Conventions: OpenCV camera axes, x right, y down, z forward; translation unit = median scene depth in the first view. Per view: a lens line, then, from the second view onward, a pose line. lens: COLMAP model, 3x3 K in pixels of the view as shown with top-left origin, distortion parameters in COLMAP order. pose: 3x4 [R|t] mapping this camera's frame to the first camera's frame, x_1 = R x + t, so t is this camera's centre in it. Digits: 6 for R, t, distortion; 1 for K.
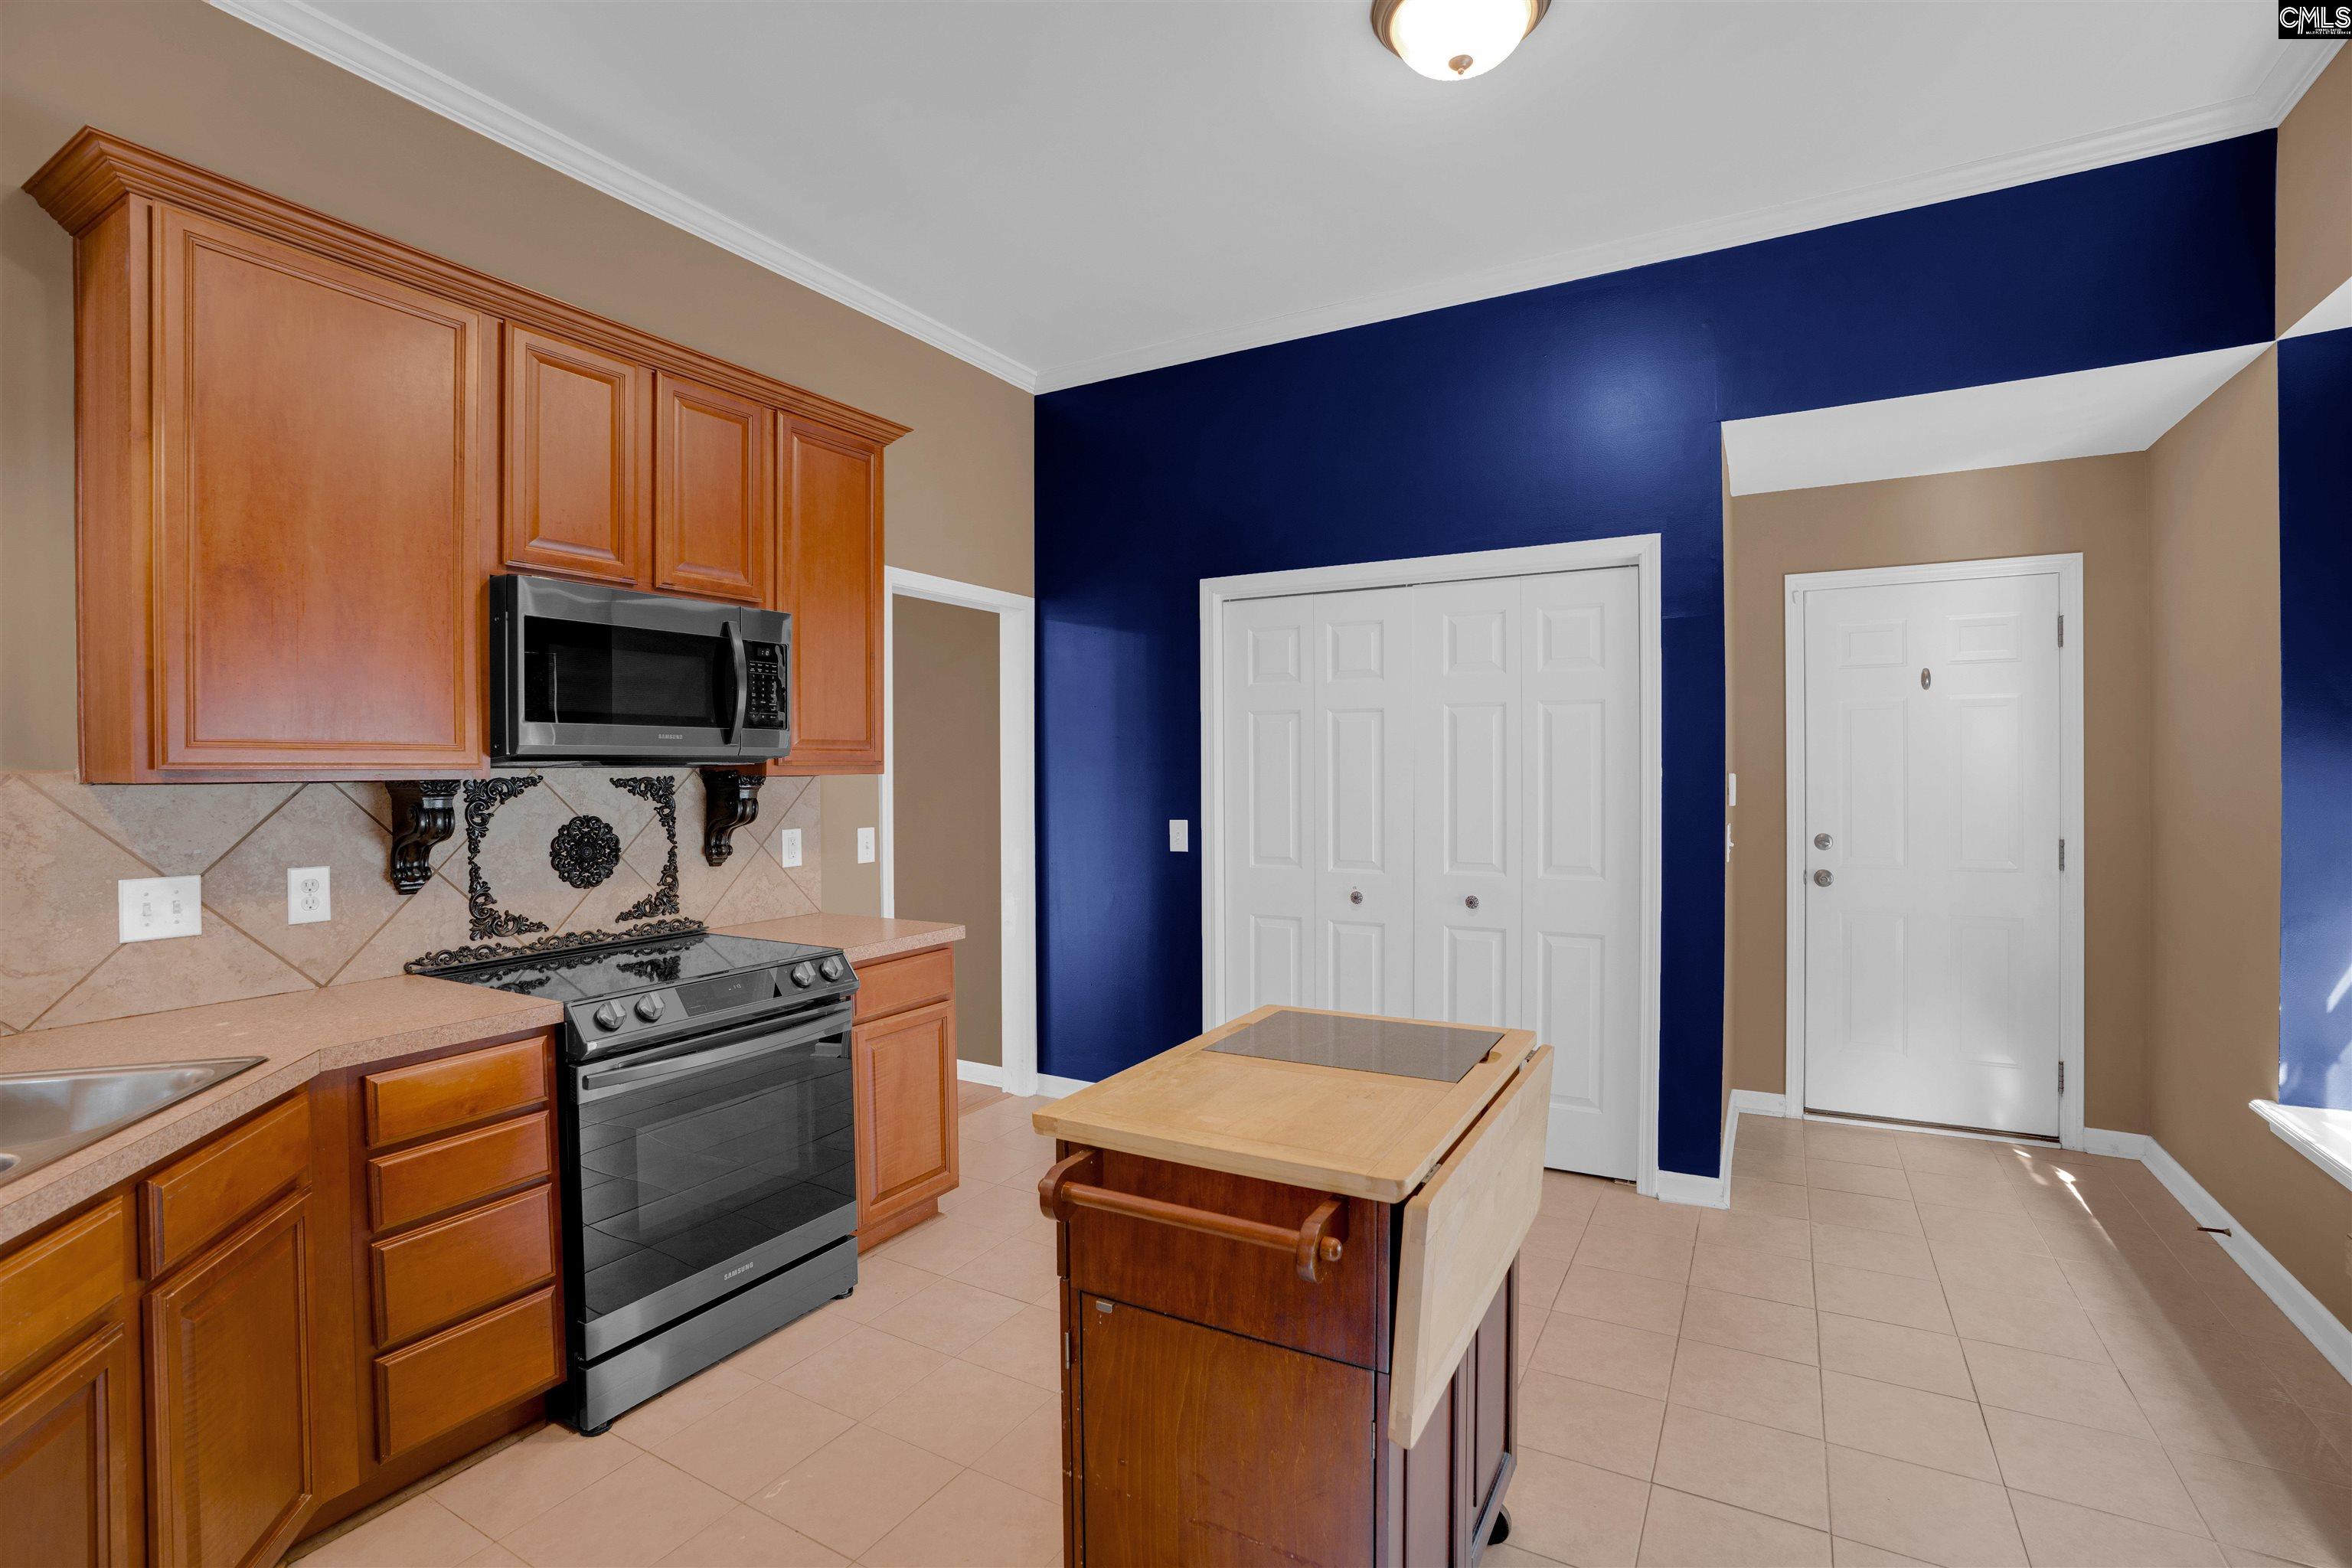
lens RADIAL K [[1103.6, 0, 1180.8], [0, 1103.6, 777.3], [0, 0, 1]] dist [-0.017976, 0.000042]
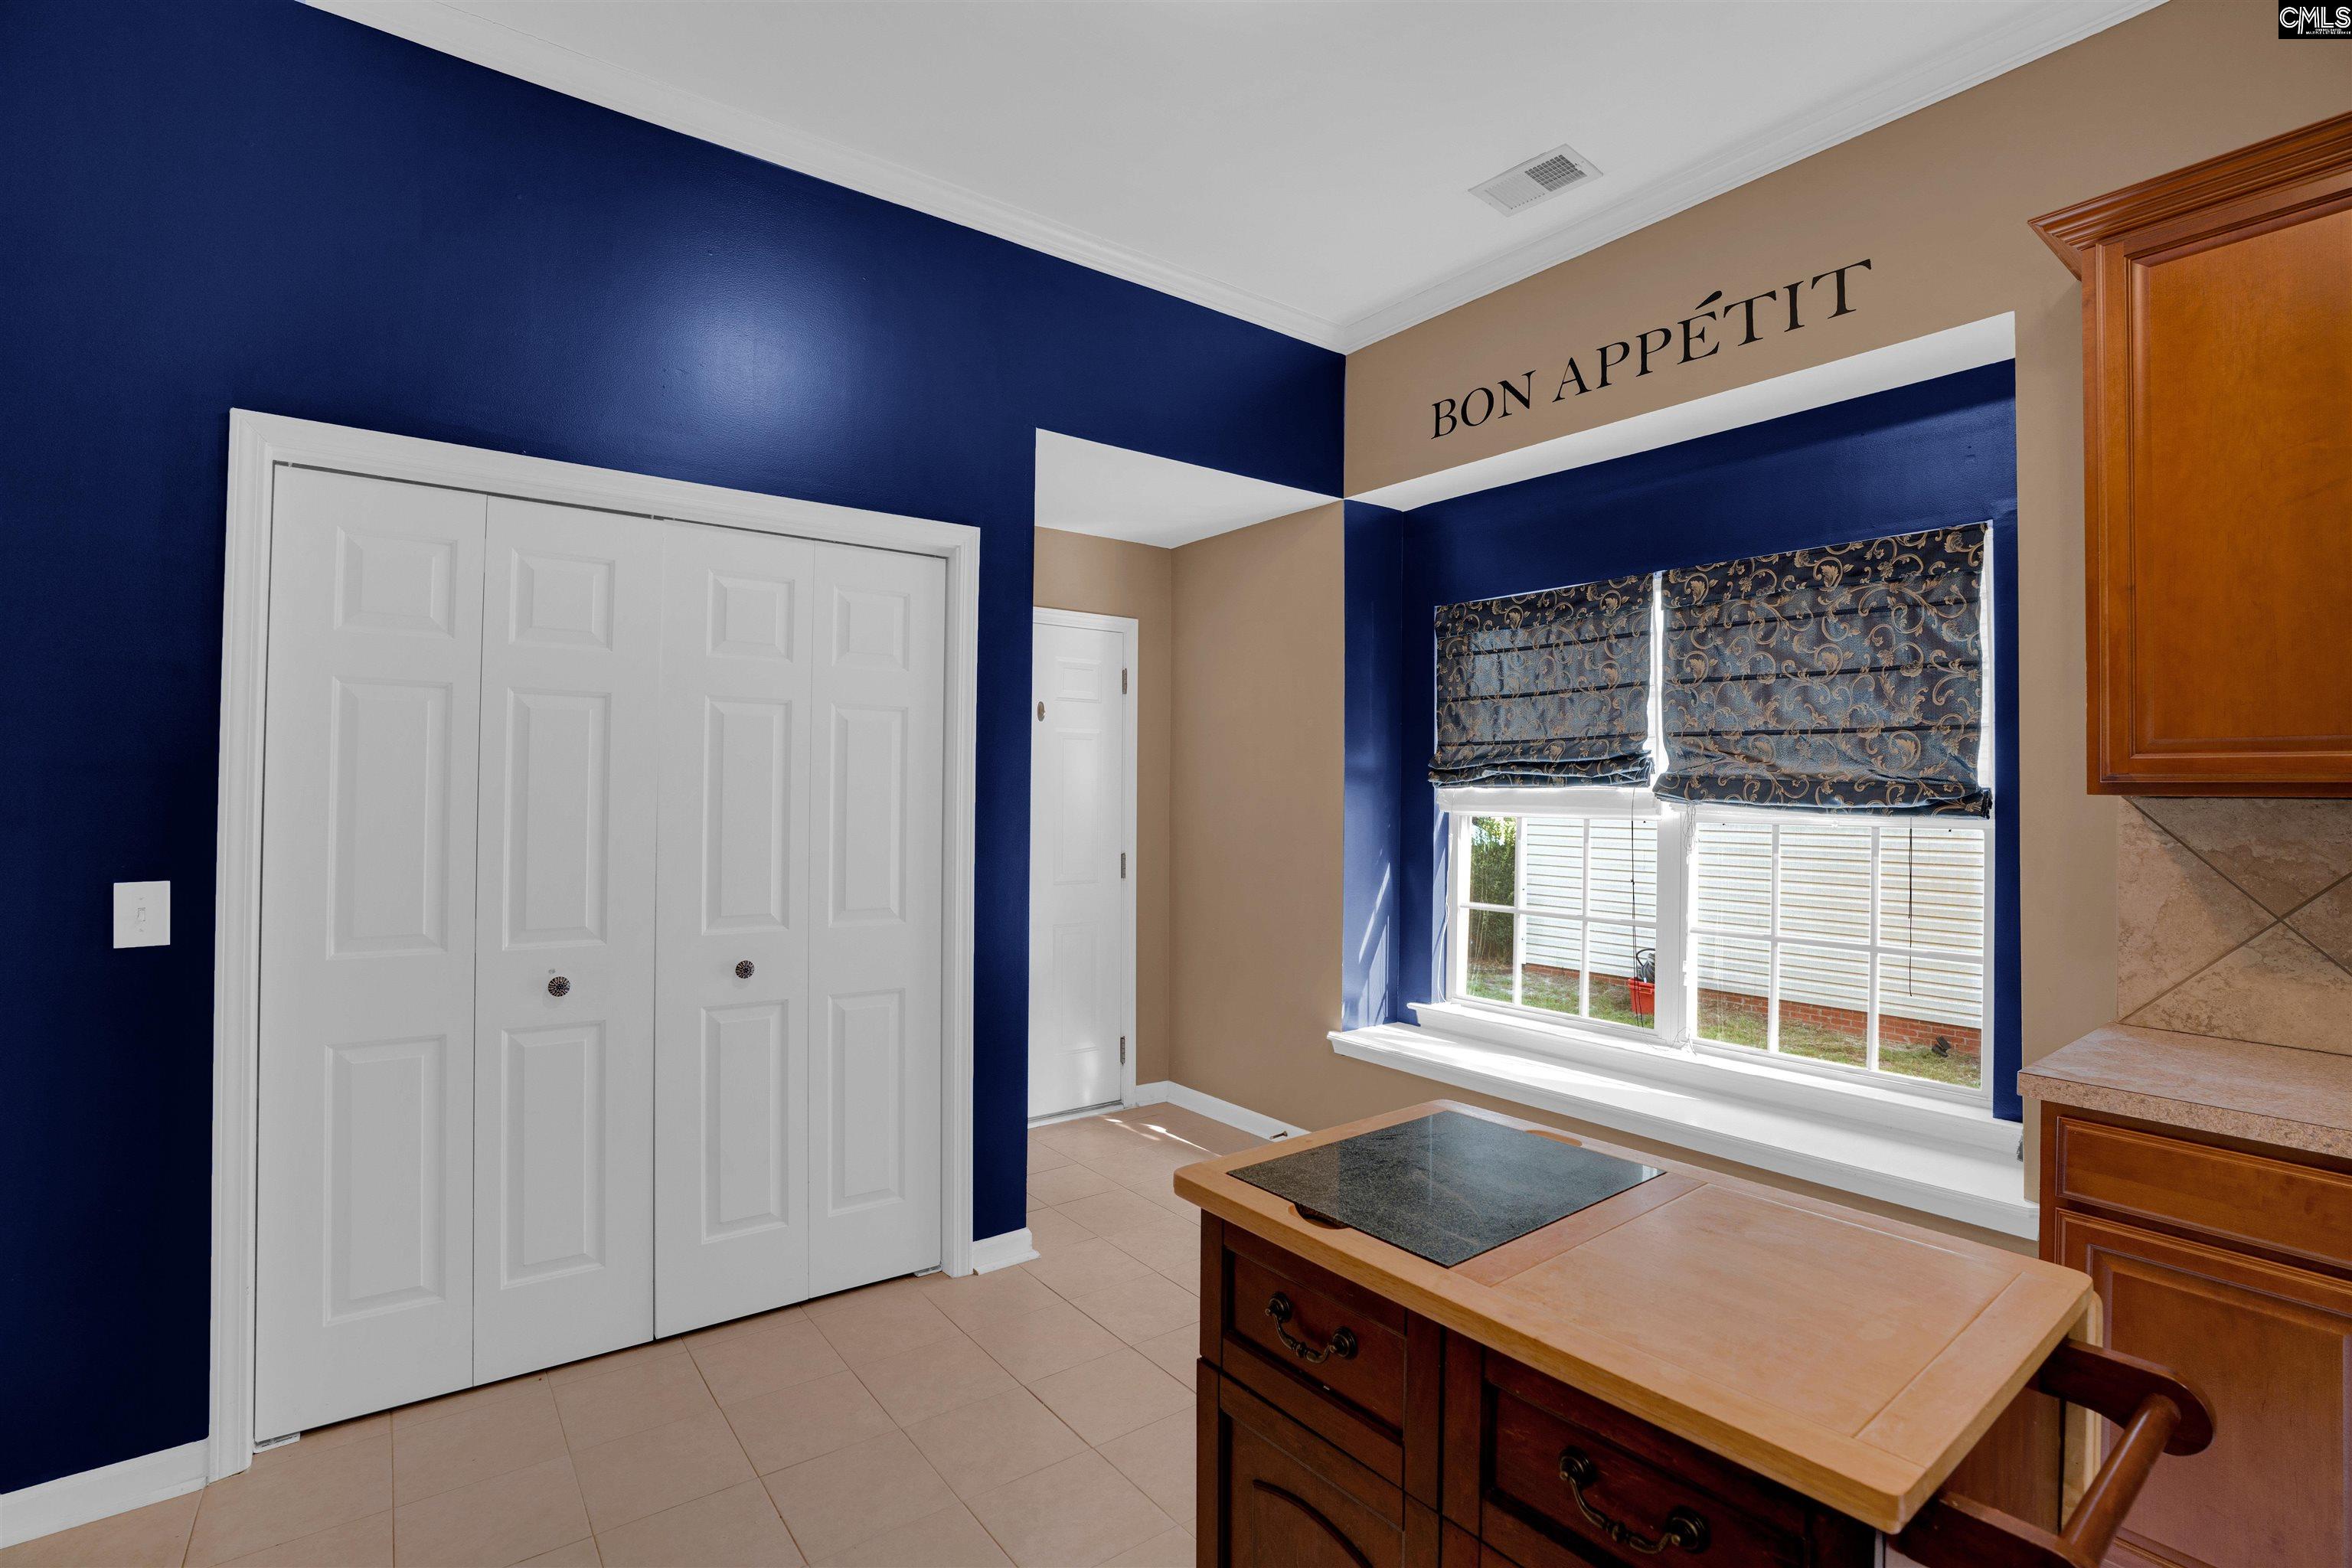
lens RADIAL K [[1103.6, 0, 1180.8], [0, 1103.6, 777.3], [0, 0, 1]] dist [-0.017976, 0.000042]
pose [[0.414816, 0.022042, 0.909638, -0.283376], [-0.008449, 0.999757, -0.020373, -0.001870], [-0.909866, 0.000765, 0.414901, 0.433709]]
